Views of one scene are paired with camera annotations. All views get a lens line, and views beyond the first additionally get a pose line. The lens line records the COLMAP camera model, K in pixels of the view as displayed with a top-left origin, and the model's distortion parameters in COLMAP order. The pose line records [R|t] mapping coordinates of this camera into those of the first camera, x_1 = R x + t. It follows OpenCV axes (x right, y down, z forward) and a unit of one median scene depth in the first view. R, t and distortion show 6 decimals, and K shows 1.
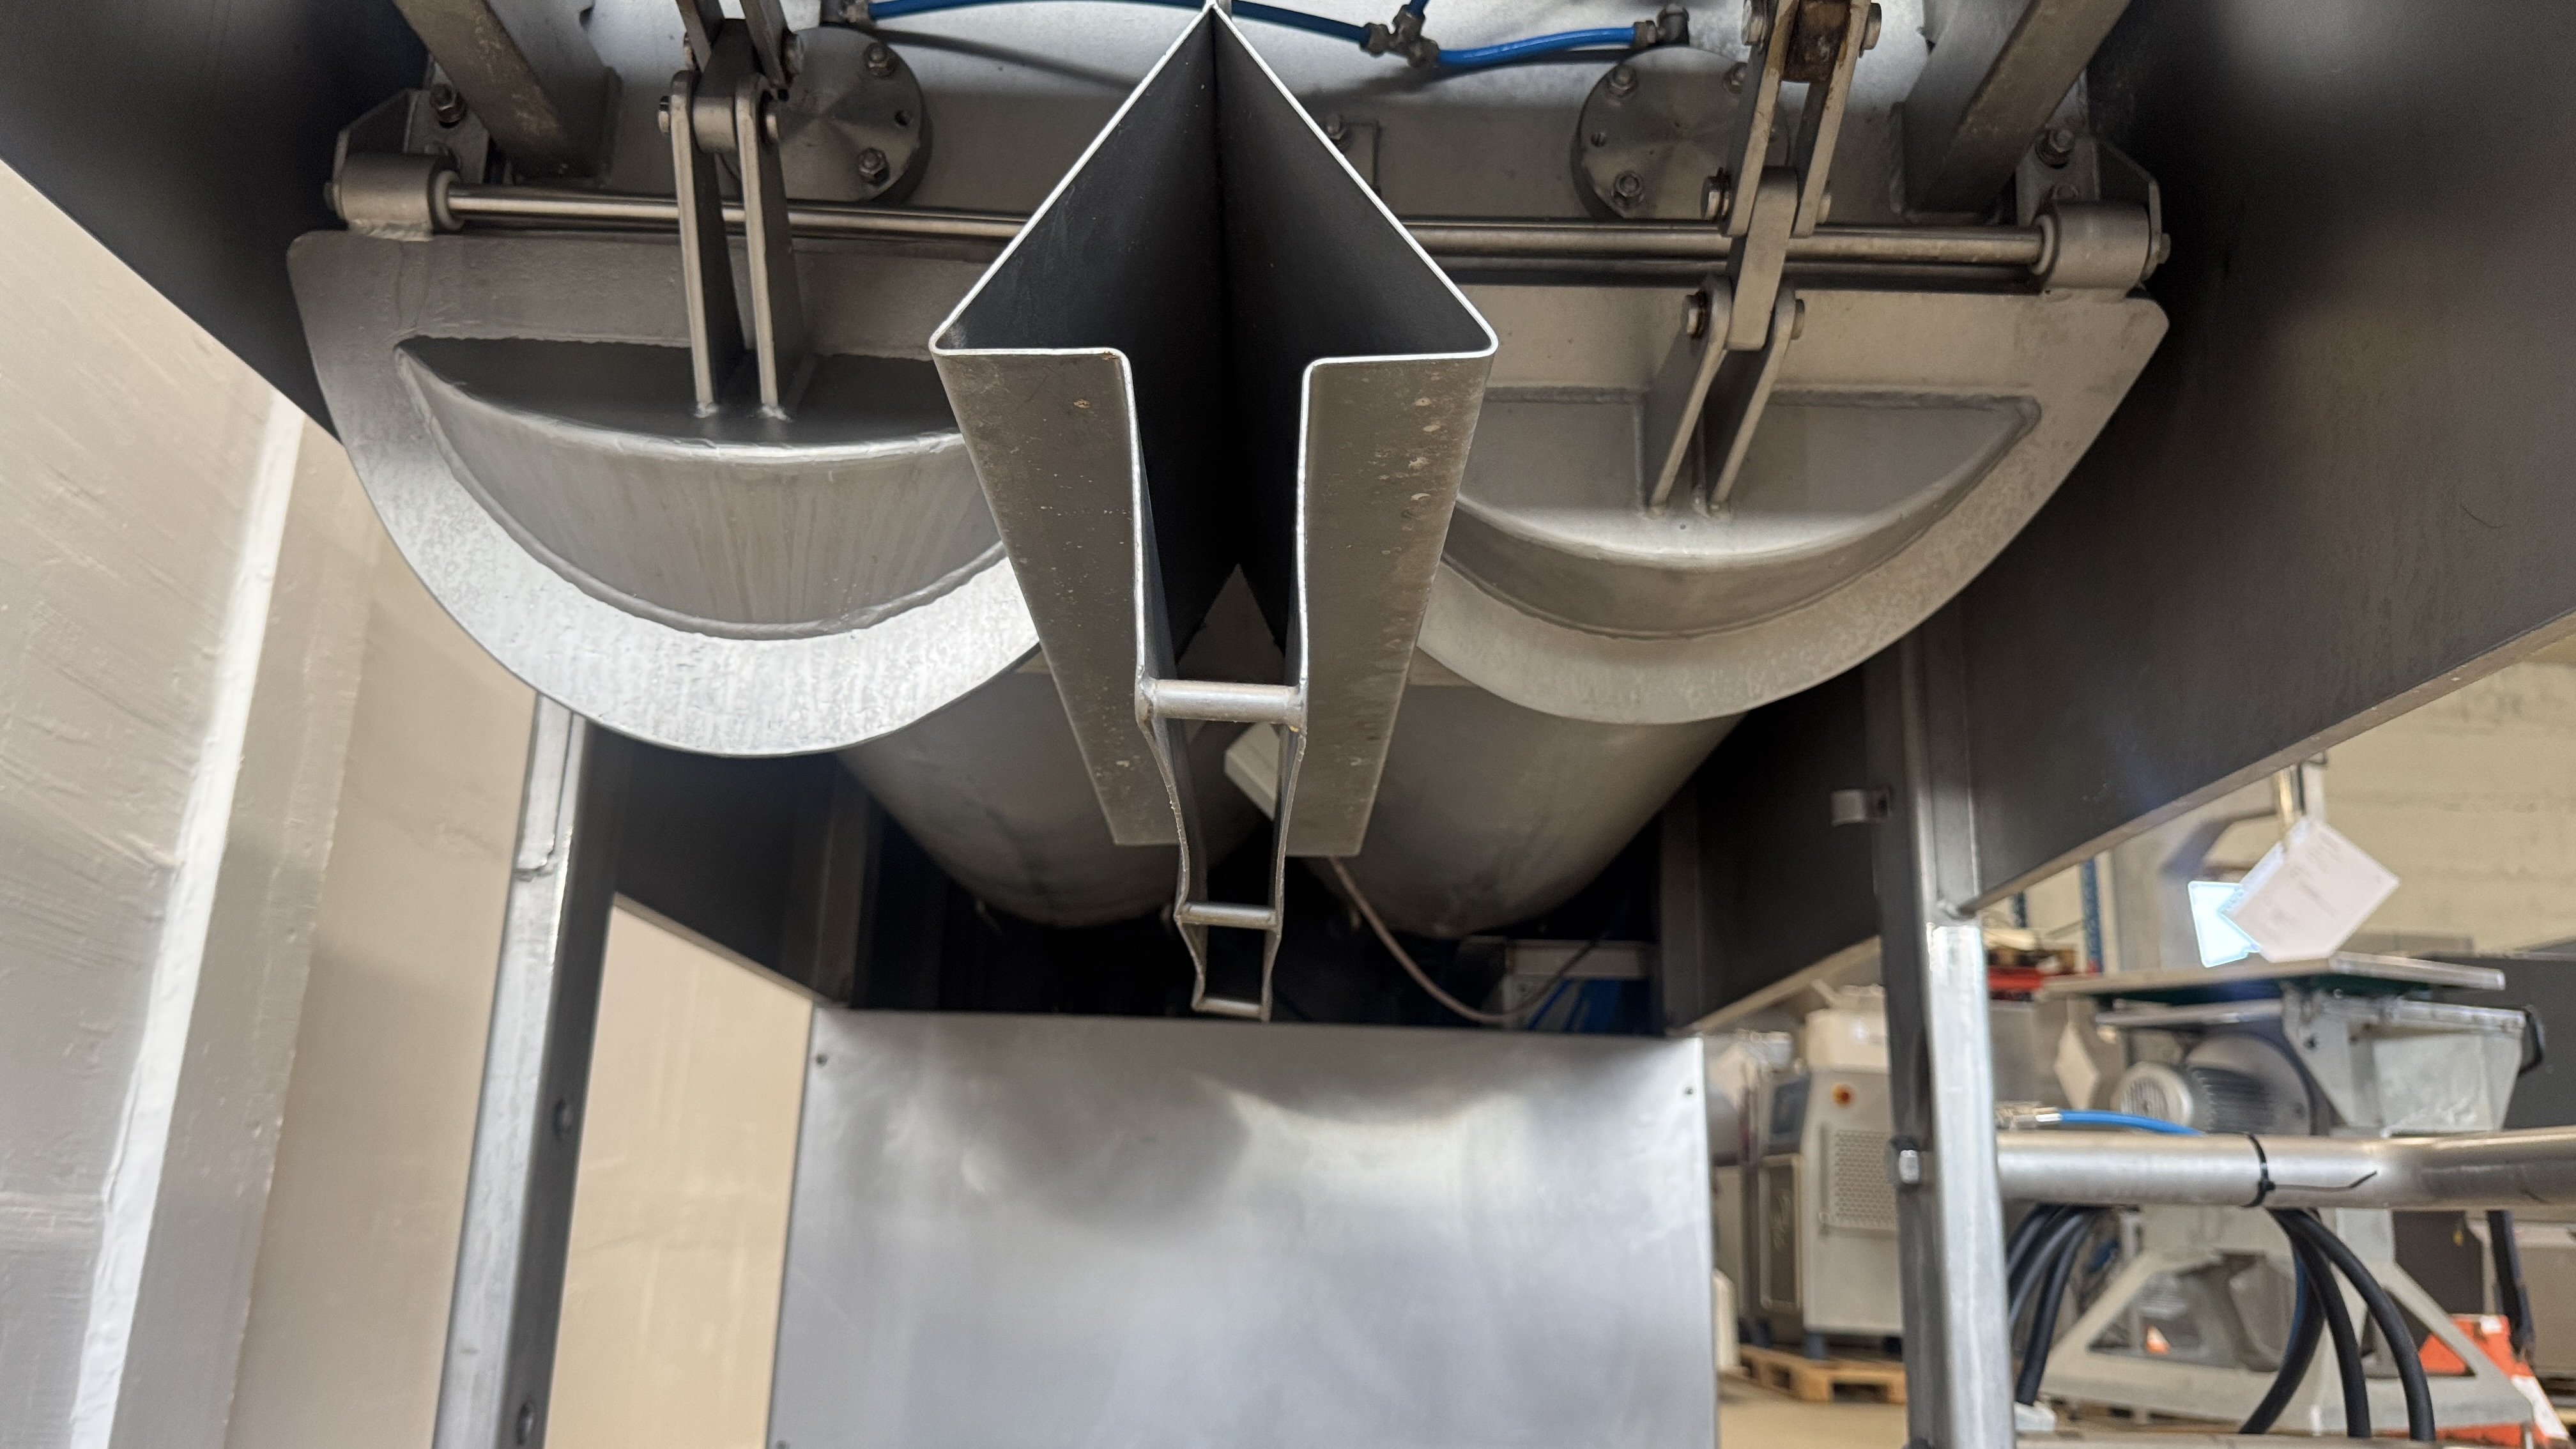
lens RADIAL K [[1834.2, 0, 1281.8], [0, 1834.2, 721.8], [0, 0, 1]] dist [-0.000207, -0.027318]
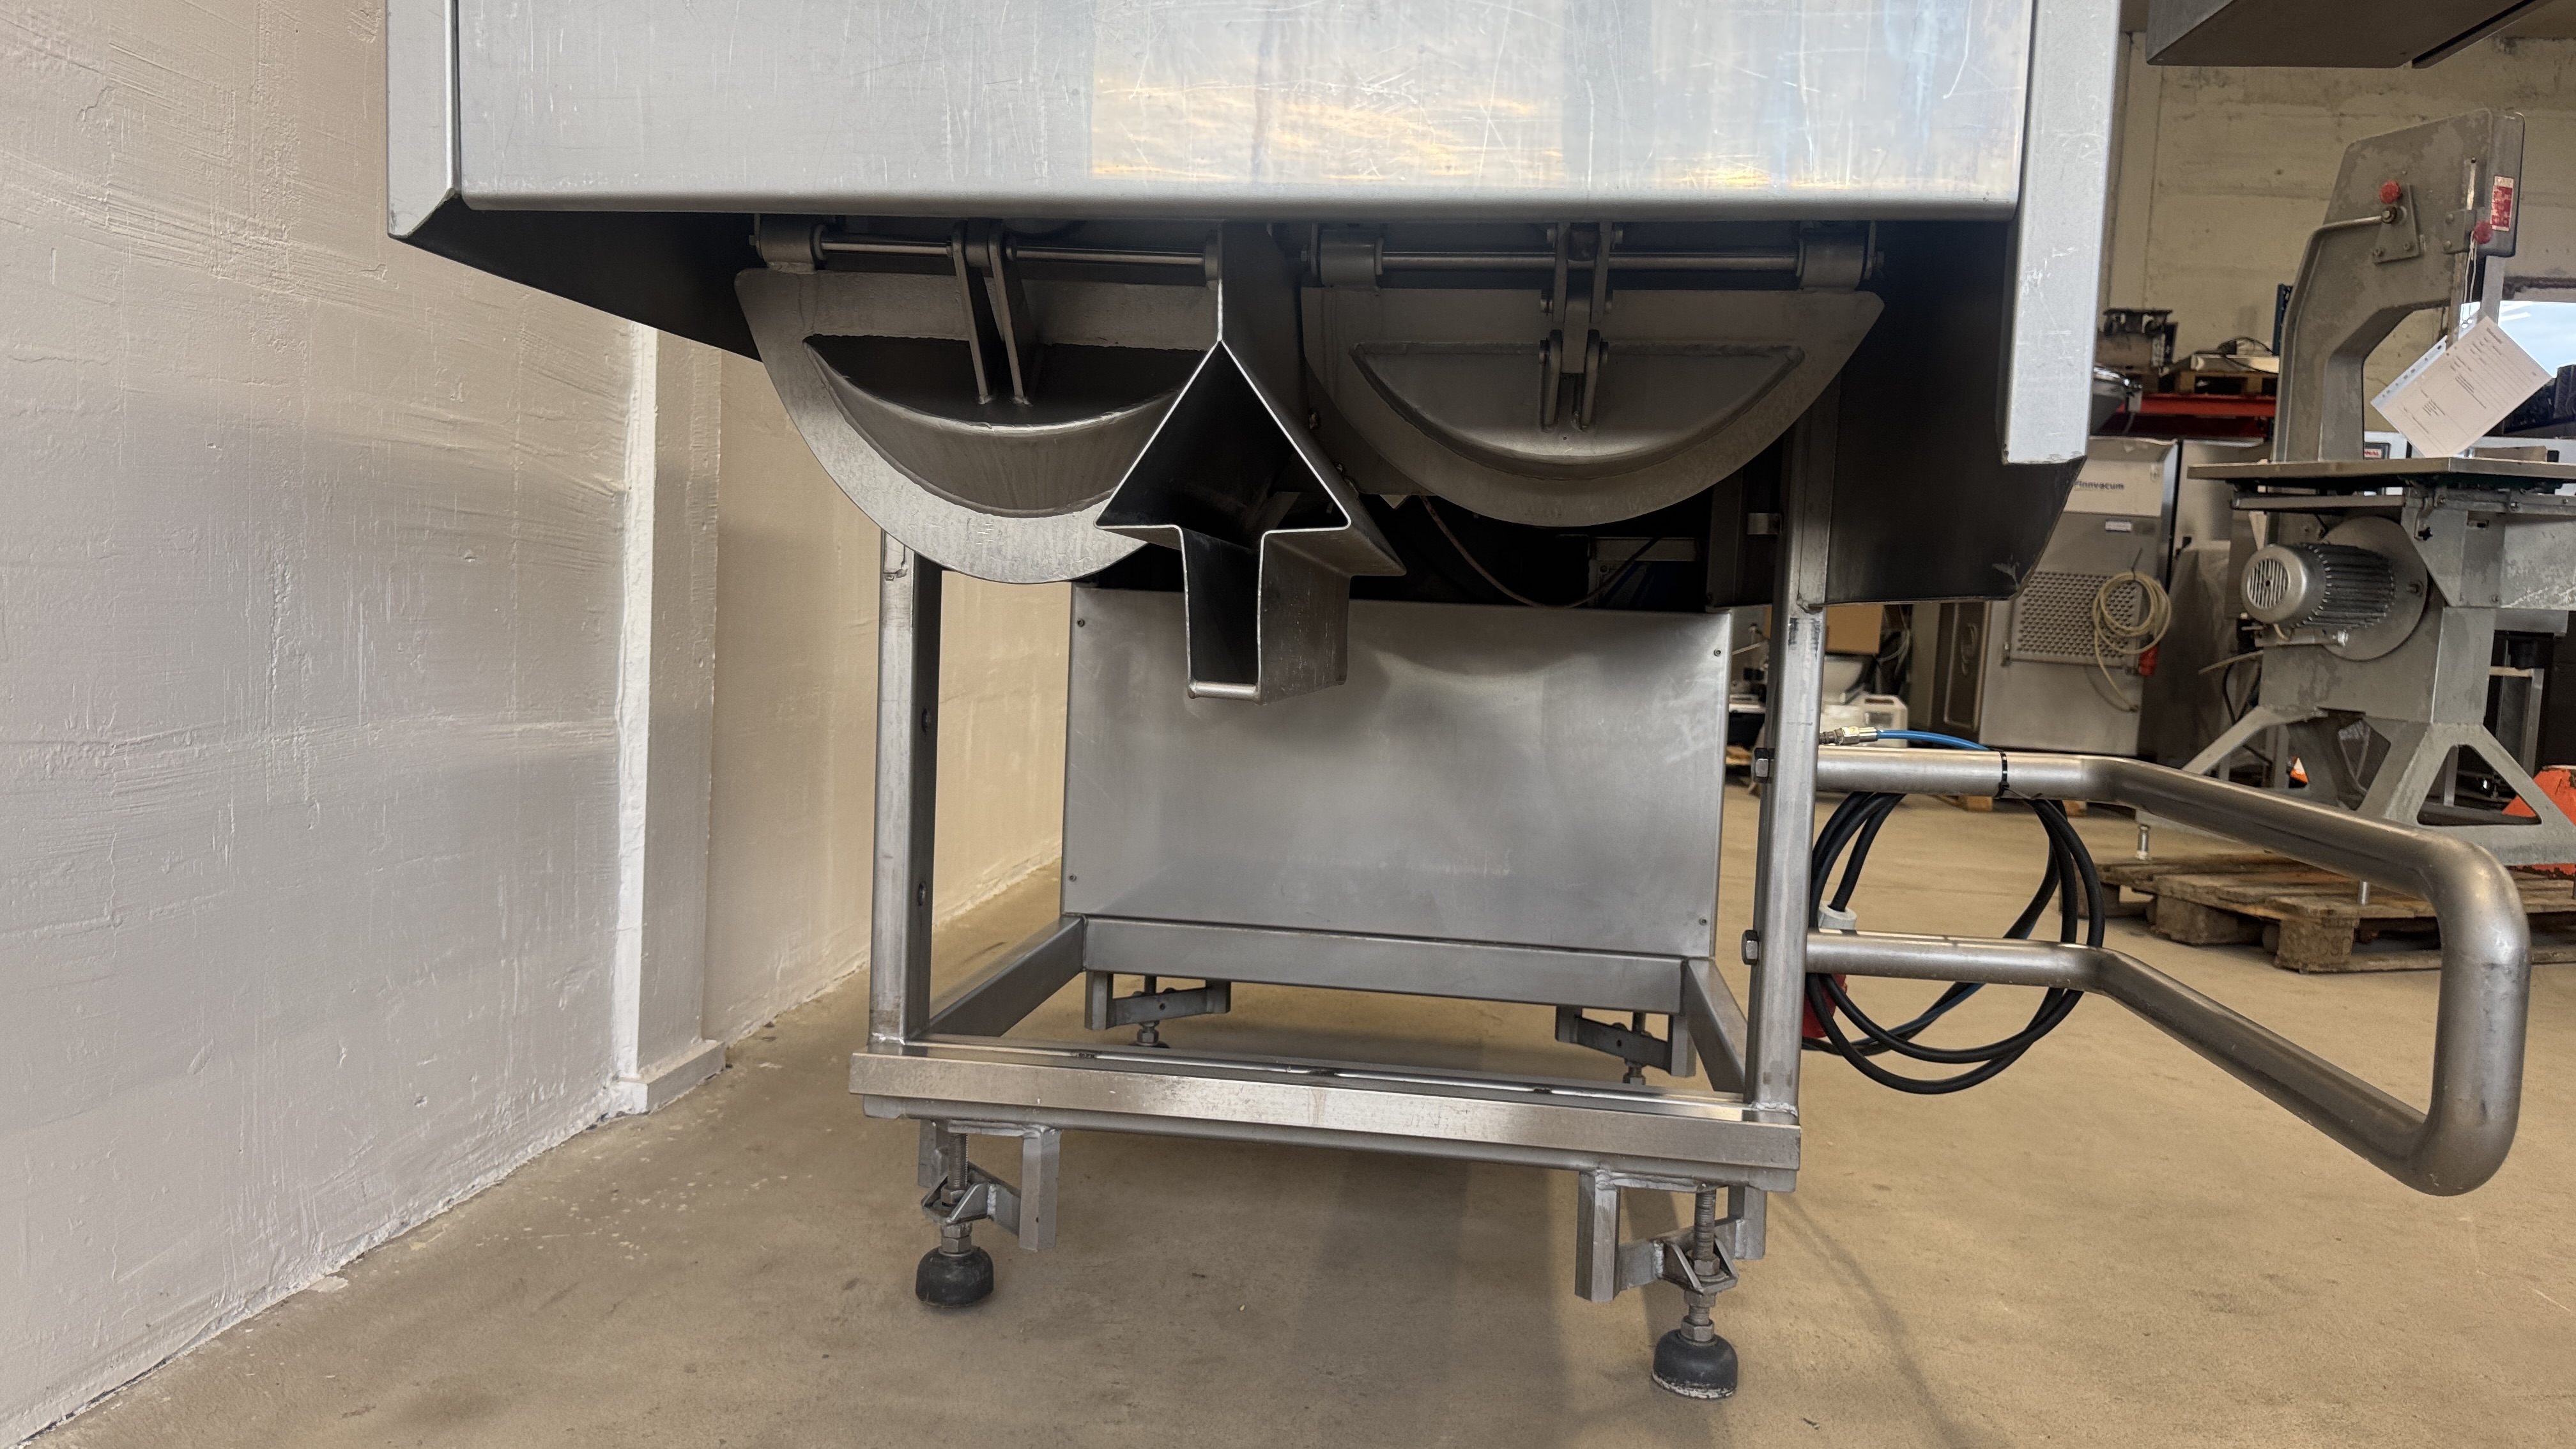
lens RADIAL K [[1834.2, 0, 1288.1], [0, 1834.2, 731.5], [0, 0, 1]] dist [-0.000207, -0.027318]
pose [[0.990356, 0.016912, -0.137507, 0.105742], [0.029447, 0.944149, 0.328200, -0.209513], [0.135378, -0.329084, 0.934546, -0.338363]]
